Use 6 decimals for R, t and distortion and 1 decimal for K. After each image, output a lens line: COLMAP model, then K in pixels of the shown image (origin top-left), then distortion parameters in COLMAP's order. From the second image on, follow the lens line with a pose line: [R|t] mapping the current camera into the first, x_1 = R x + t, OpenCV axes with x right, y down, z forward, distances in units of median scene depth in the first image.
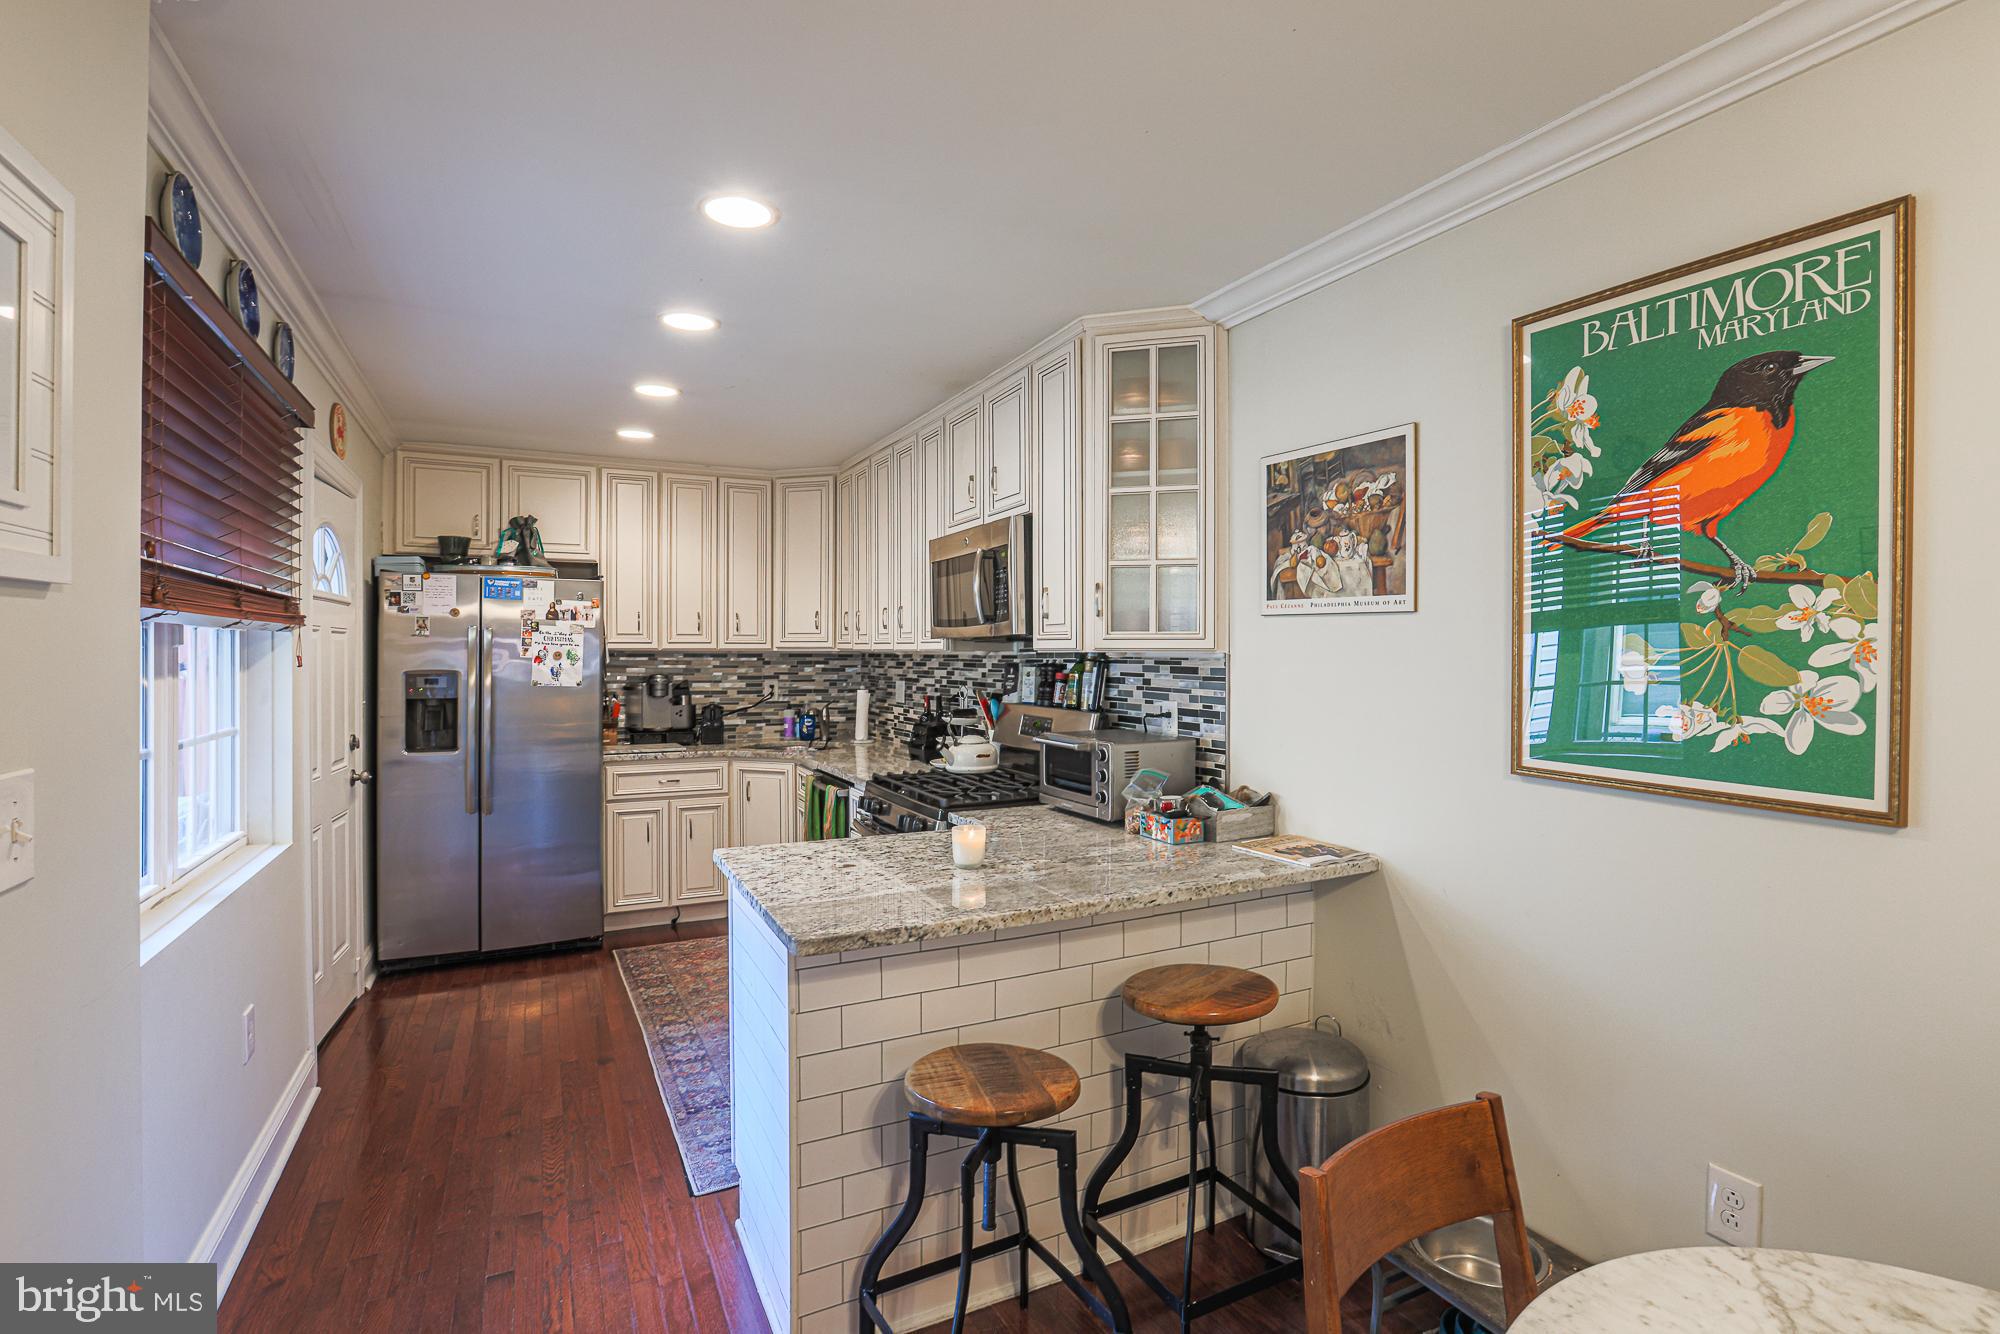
lens RADIAL K [[926.0, 0, 1017.4], [0, 926.0, 651.9], [0, 0, 1]] dist [-0.065859, 0.032206]
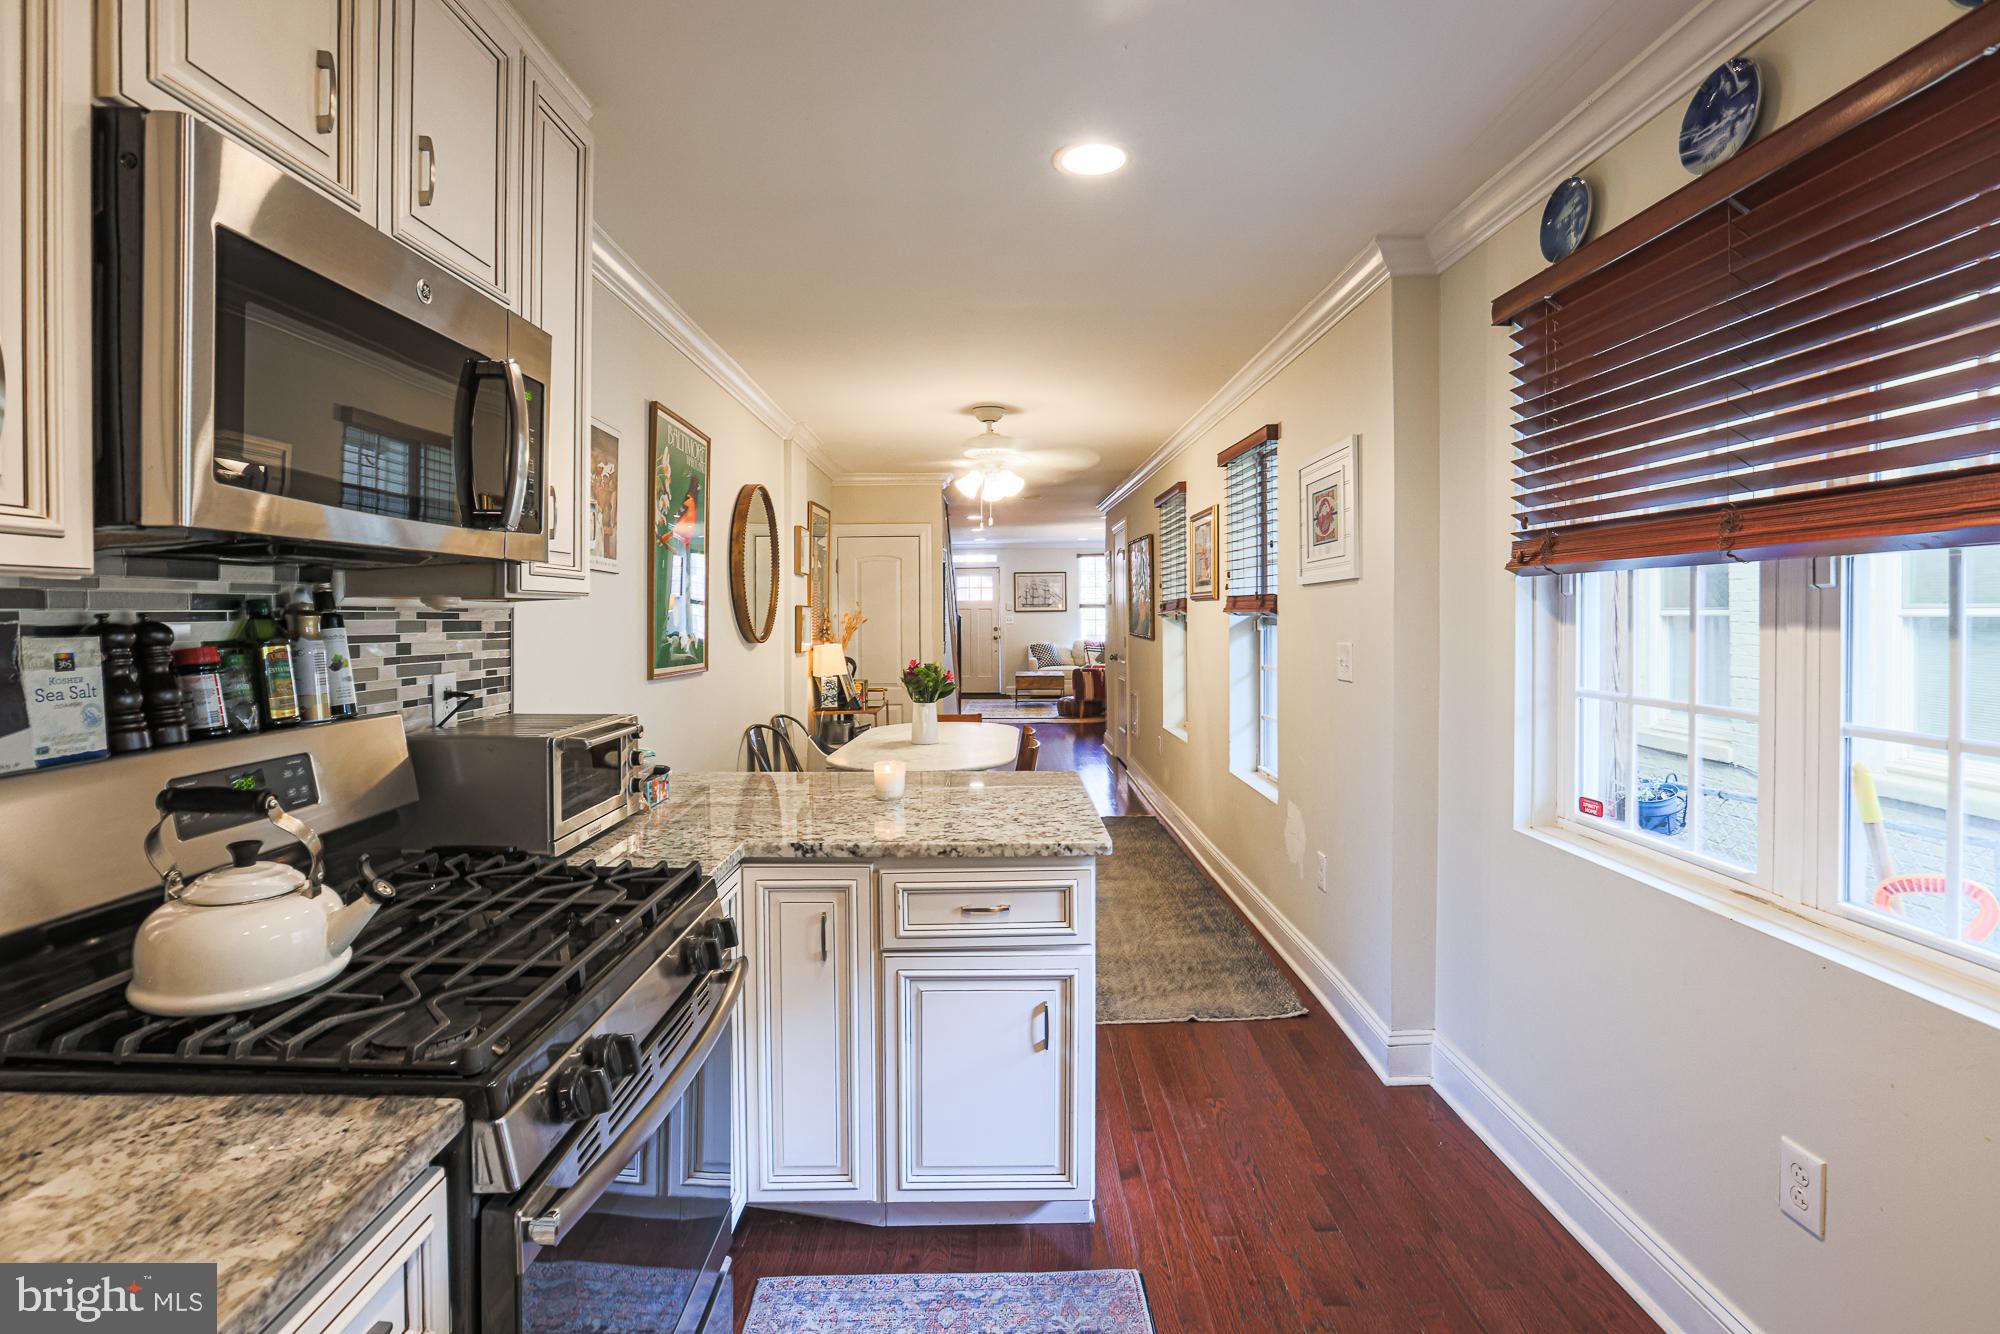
lens RADIAL K [[949.6, 0, 1018.8], [0, 949.6, 626.7], [0, 0, 1]] dist [-0.056031, 0.024352]
pose [[-0.897600, -0.005044, 0.440783, -0.387708], [0.000908, 0.999911, 0.013291, 0.008754], [-0.440810, 0.012330, -0.897516, 1.110267]]
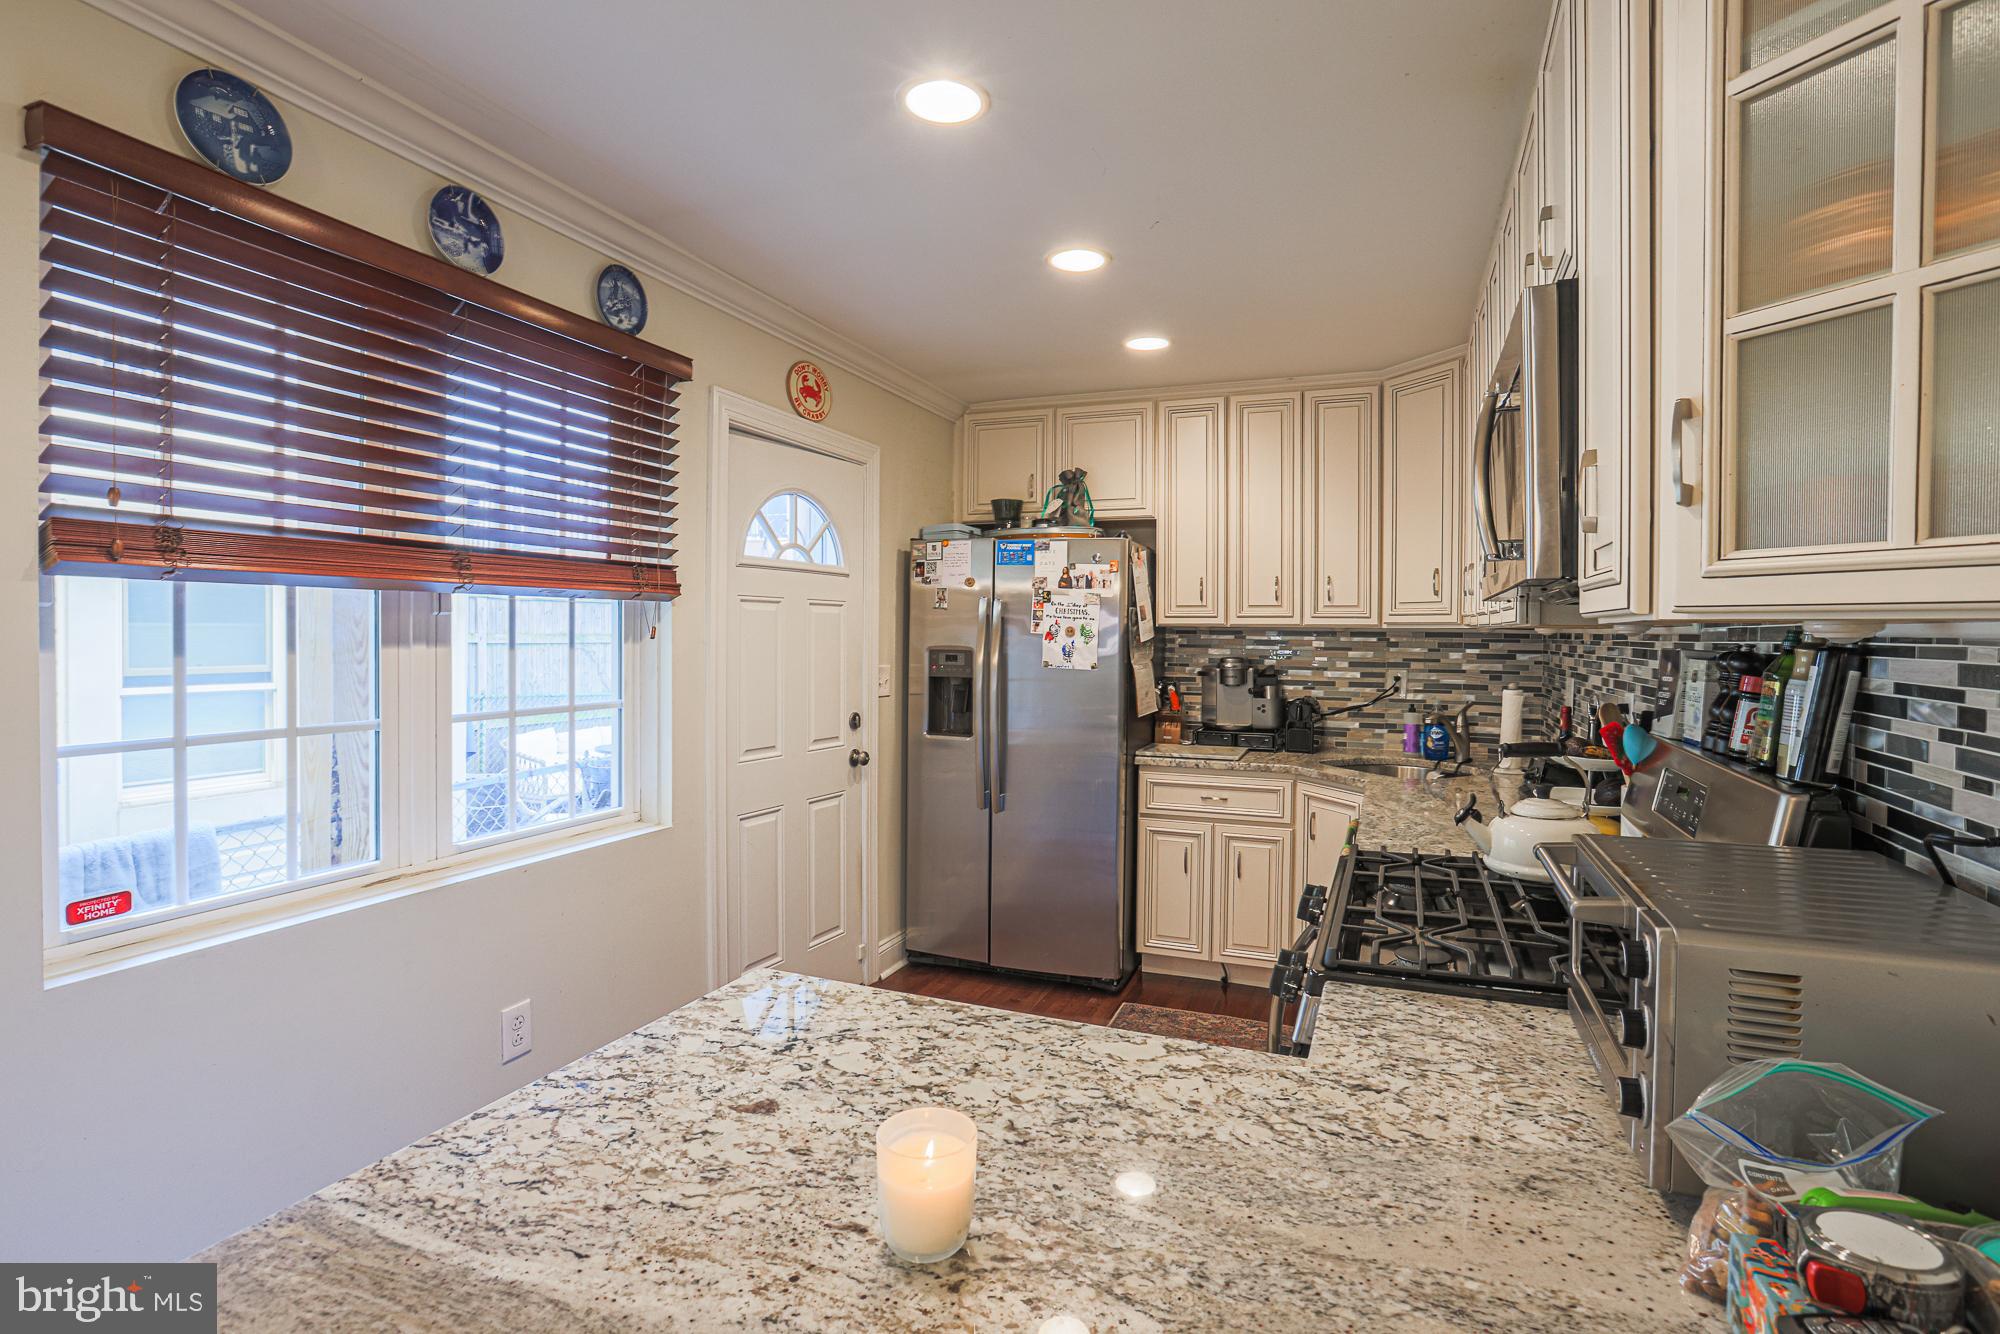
lens RADIAL K [[941.8, 0, 1044.5], [0, 941.8, 650.6], [0, 0, 1]] dist [-0.060087, 0.023168]
pose [[0.667178, 0.019142, -0.744653, 0.128776], [-0.005677, 0.999771, 0.020614, 0.004433], [0.744877, -0.009526, 0.667134, 0.466506]]
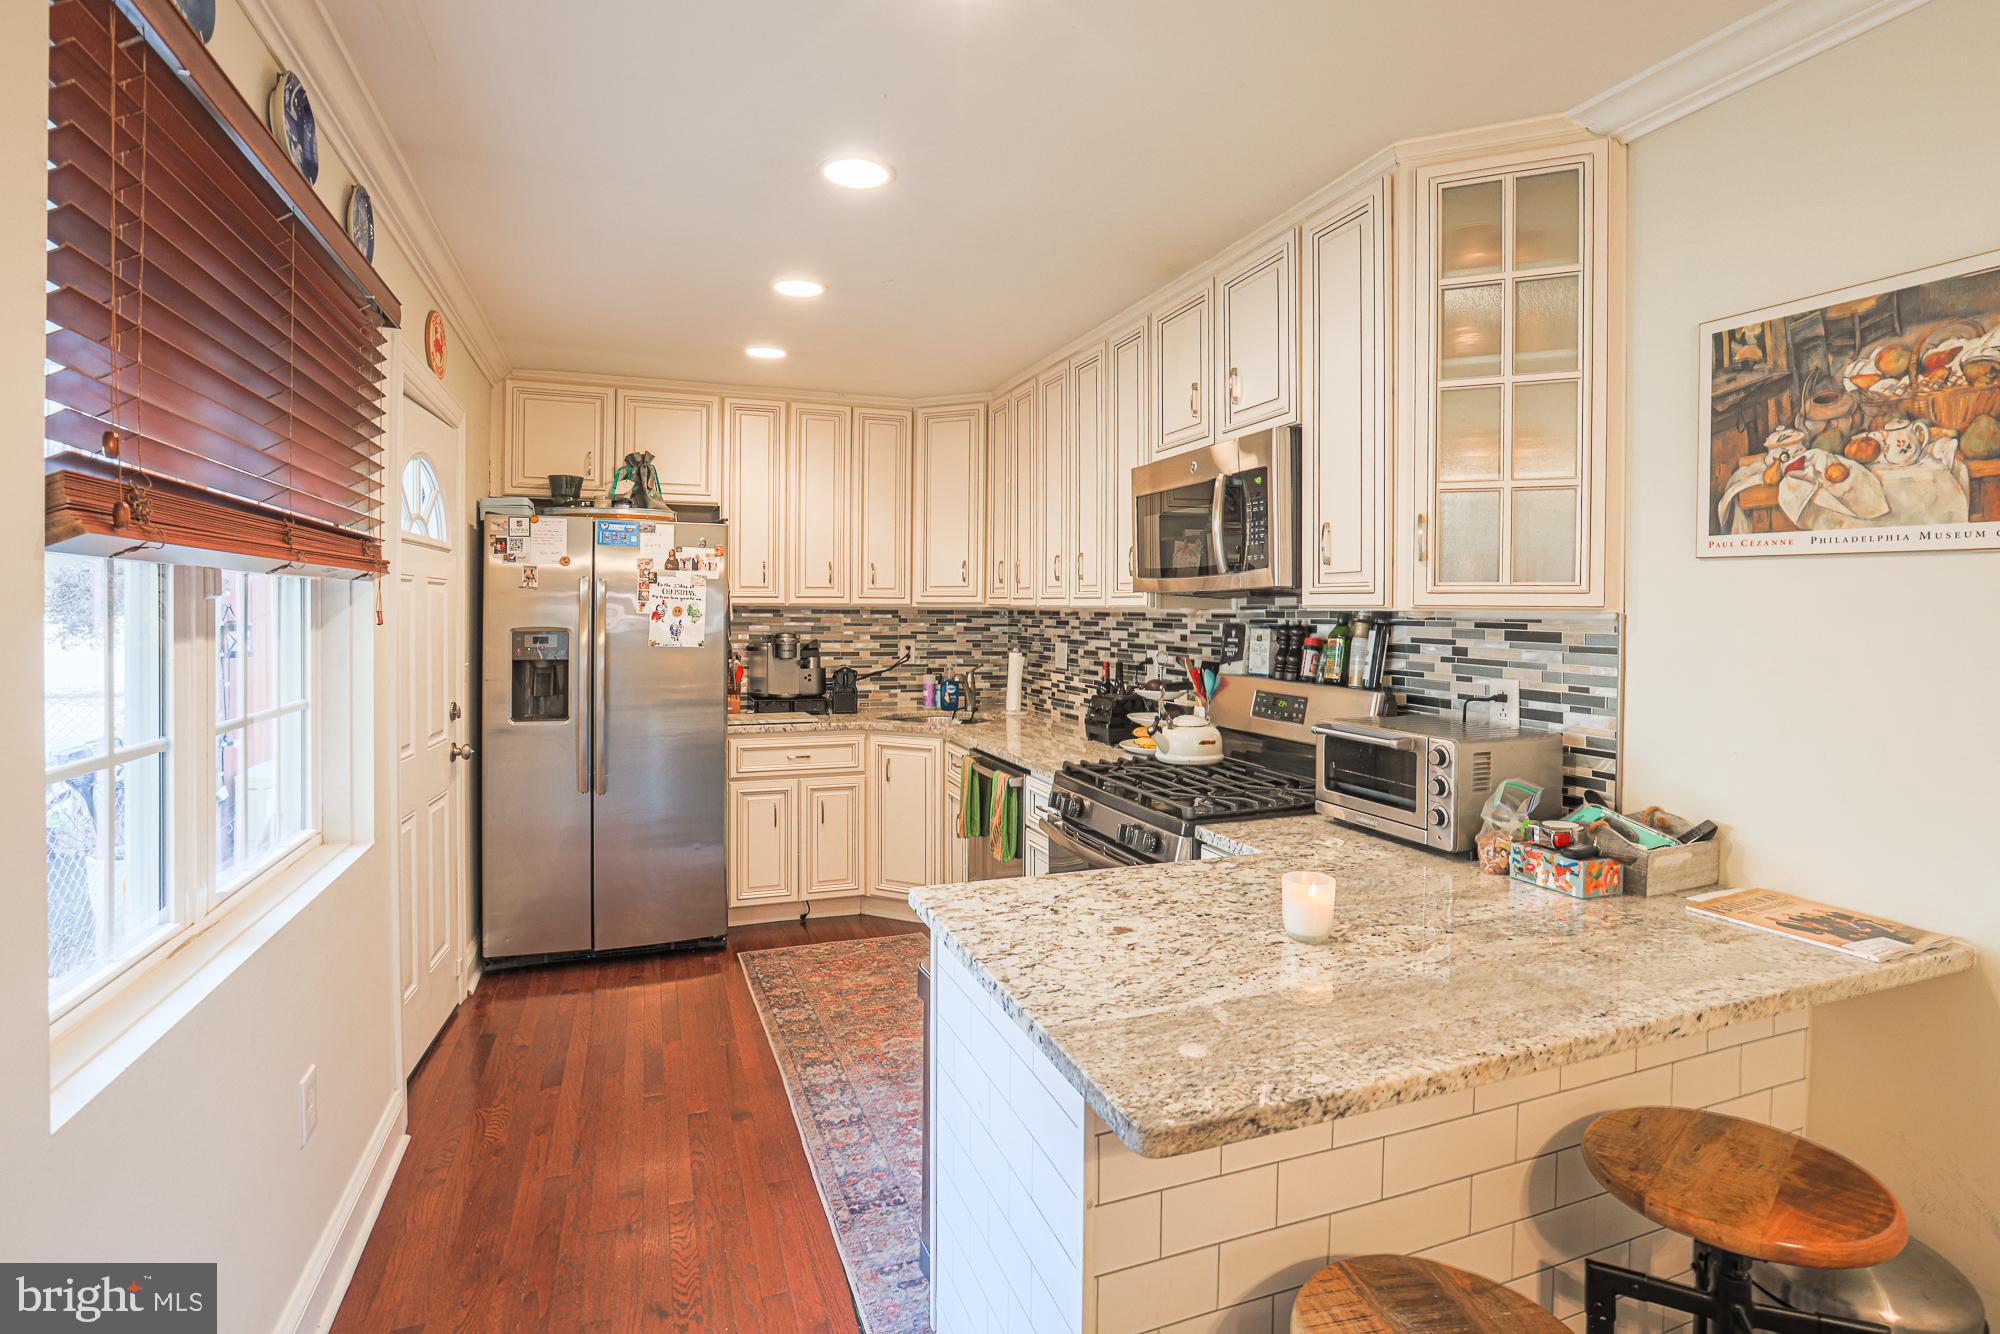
lens RADIAL K [[936.7, 0, 991.7], [0, 936.7, 614.5], [0, 0, 1]] dist [-0.073135, 0.036923]
pose [[0.992062, 0.005570, -0.125629, -0.111867], [-0.004820, 0.999969, 0.006276, 0.000138], [0.125660, -0.005621, 0.992057, 0.186851]]
